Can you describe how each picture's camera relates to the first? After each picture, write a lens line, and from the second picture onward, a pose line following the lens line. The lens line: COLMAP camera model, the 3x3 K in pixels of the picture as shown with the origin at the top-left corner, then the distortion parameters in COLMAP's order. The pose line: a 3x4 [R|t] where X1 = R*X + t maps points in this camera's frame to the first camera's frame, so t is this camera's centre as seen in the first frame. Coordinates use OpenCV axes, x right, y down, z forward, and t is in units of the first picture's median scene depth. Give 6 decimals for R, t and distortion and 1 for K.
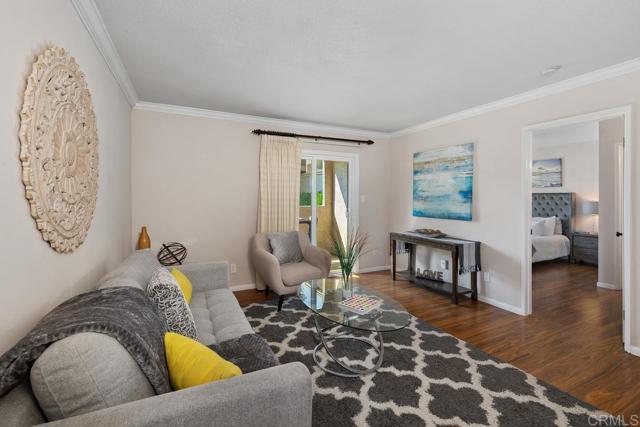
lens RADIAL K [[281.7, 0, 320.0], [0, 281.7, 197.3], [0, 0, 1]] dist [0.001179, 0.000216]
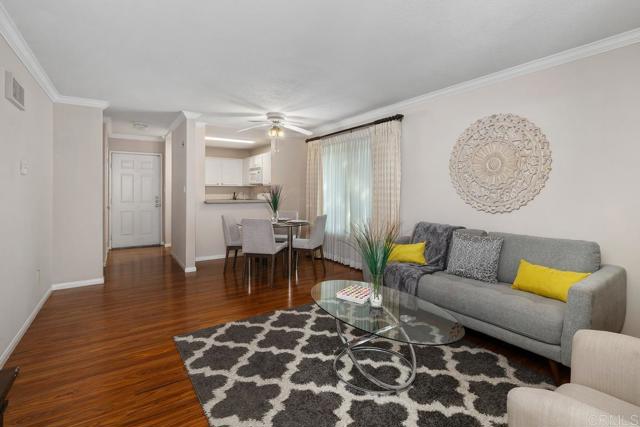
lens RADIAL K [[304.2, 0, 320.5], [0, 304.2, 194.3], [0, 0, 1]] dist [-0.005761, 0.000104]
pose [[-0.991804, -0.001881, -0.127753, 0.225545], [-0.003793, 0.999884, 0.014727, 0.011132], [0.127711, 0.015091, -0.991697, 1.132681]]
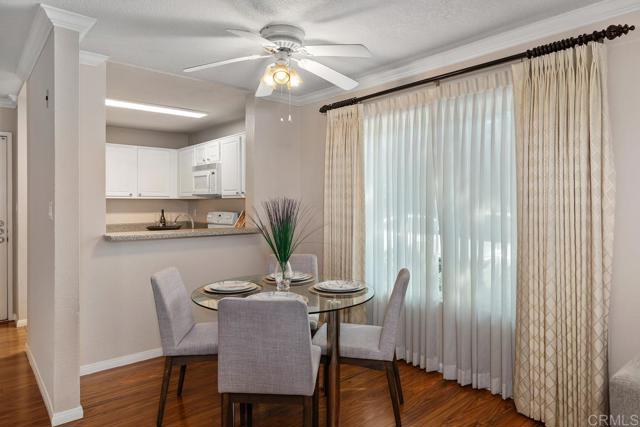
lens RADIAL K [[393.9, 0, 321.1], [0, 393.9, 204.8], [0, 0, 1]] dist [0.002619, -0.000398]
pose [[-0.965227, 0.001151, -0.261412, 0.362877], [-0.001357, 0.999955, 0.009416, -0.004149], [0.261411, 0.009444, -0.965181, 0.553915]]
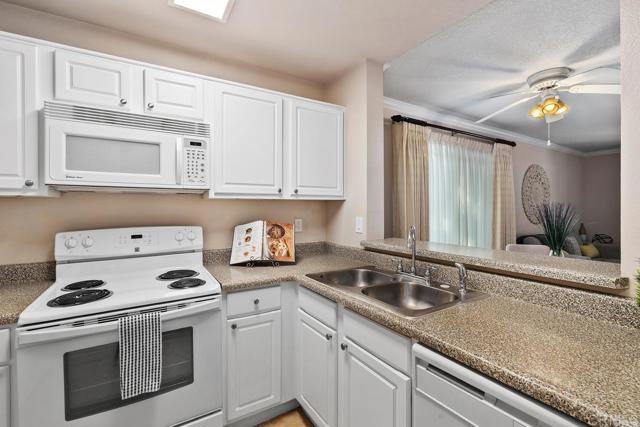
lens RADIAL K [[289.2, 0, 320.0], [0, 289.2, 213.5], [0, 0, 1]] dist [-0.000591, -0.000023]
pose [[0.098423, 0.014727, -0.995036, 0.848998], [0.002351, 0.999884, 0.015031, 0.005631], [0.995142, -0.003819, 0.098377, -0.704589]]
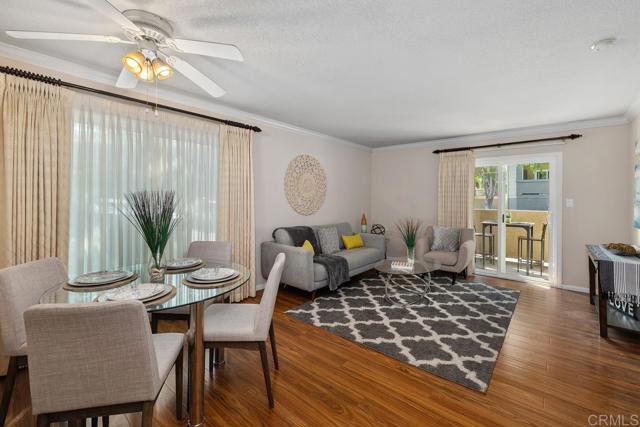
lens RADIAL K [[276.4, 0, 319.5], [0, 276.4, 197.5], [0, 0, 1]] dist [0.001502, -0.000327]
pose [[0.386569, -0.003458, -0.922254, 0.801133], [-0.009616, 0.999923, -0.007780, 0.003243], [0.922210, 0.011876, 0.386506, -0.034755]]
